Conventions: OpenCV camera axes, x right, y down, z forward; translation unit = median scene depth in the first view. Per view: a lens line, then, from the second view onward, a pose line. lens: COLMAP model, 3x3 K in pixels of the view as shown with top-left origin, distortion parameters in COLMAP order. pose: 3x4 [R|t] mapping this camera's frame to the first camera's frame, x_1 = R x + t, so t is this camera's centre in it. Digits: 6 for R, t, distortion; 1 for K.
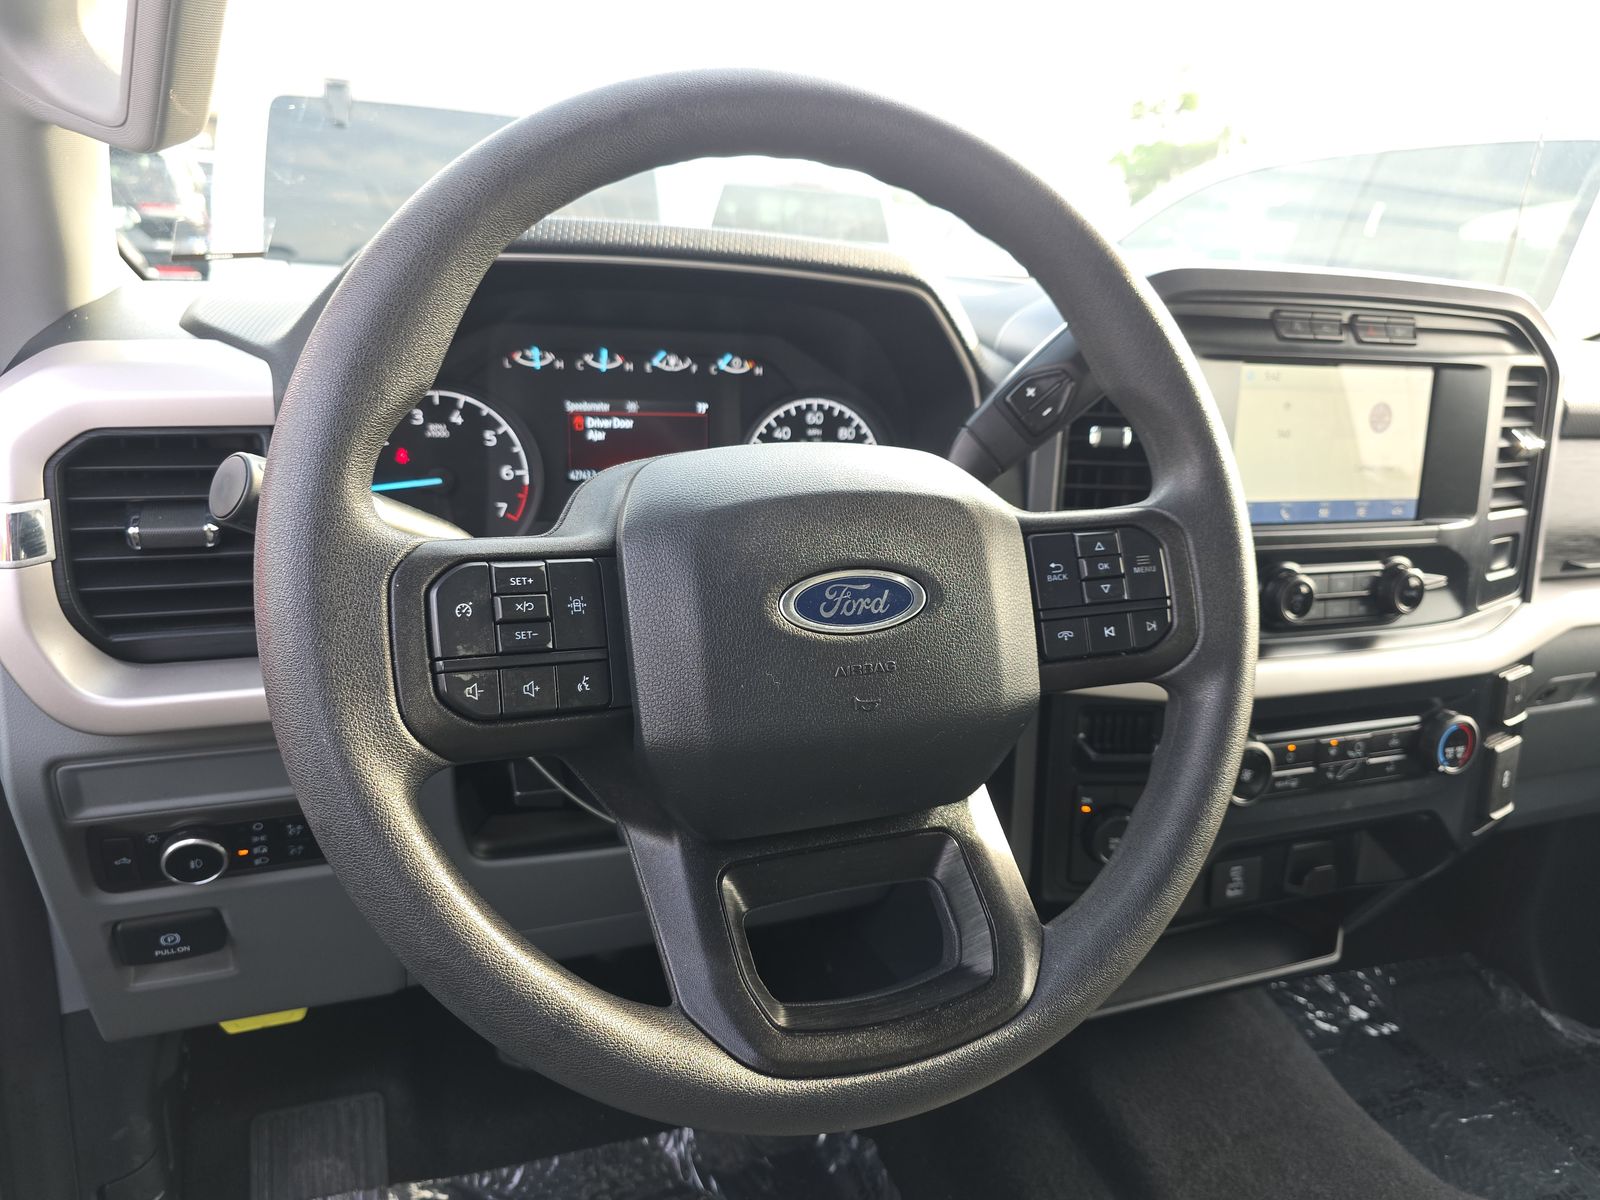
lens RADIAL K [[1083.7, 0, 793.9], [0, 1083.7, 603.6], [0, 0, 1]] dist [0.021244, -0.029991]
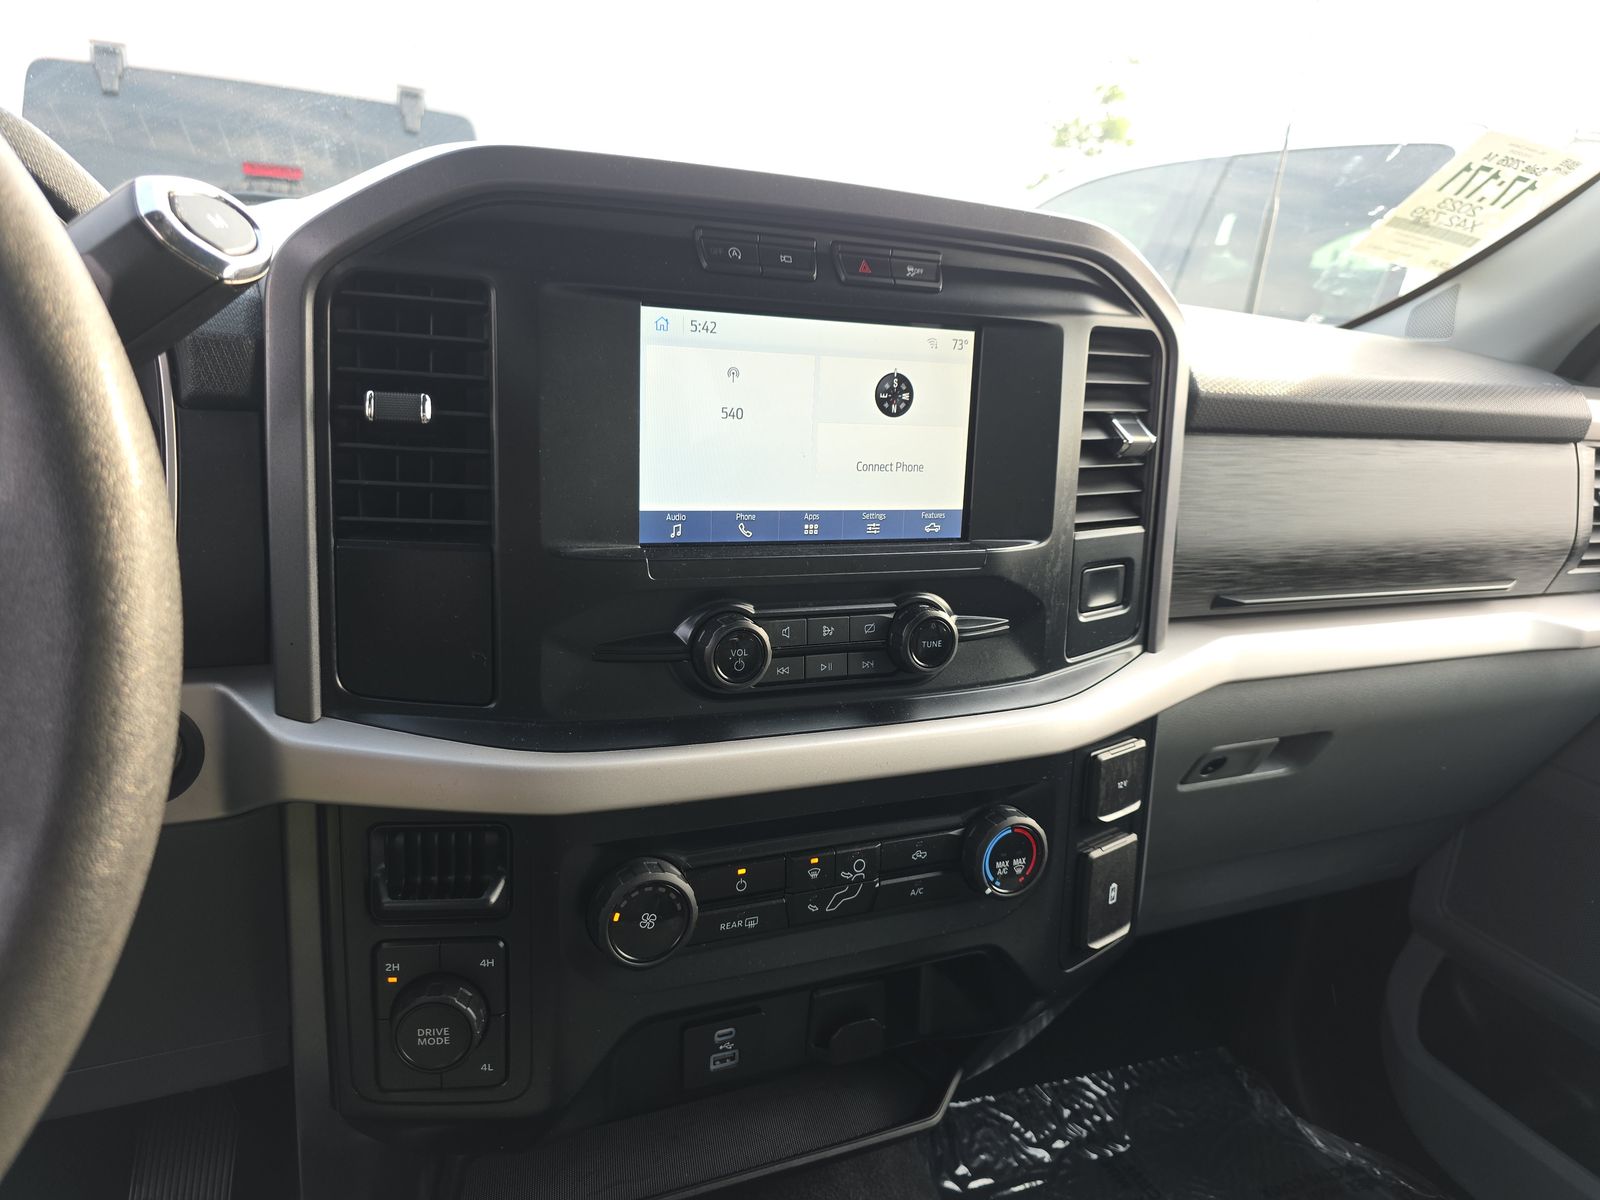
lens RADIAL K [[1083.7, 0, 802.1], [0, 1083.7, 594.1], [0, 0, 1]] dist [0.021244, -0.029991]
pose [[0.997783, 0.004799, 0.066380, 0.403015], [-0.003394, 0.999768, -0.021257, -0.024685], [-0.066467, 0.020985, 0.997568, 0.283662]]
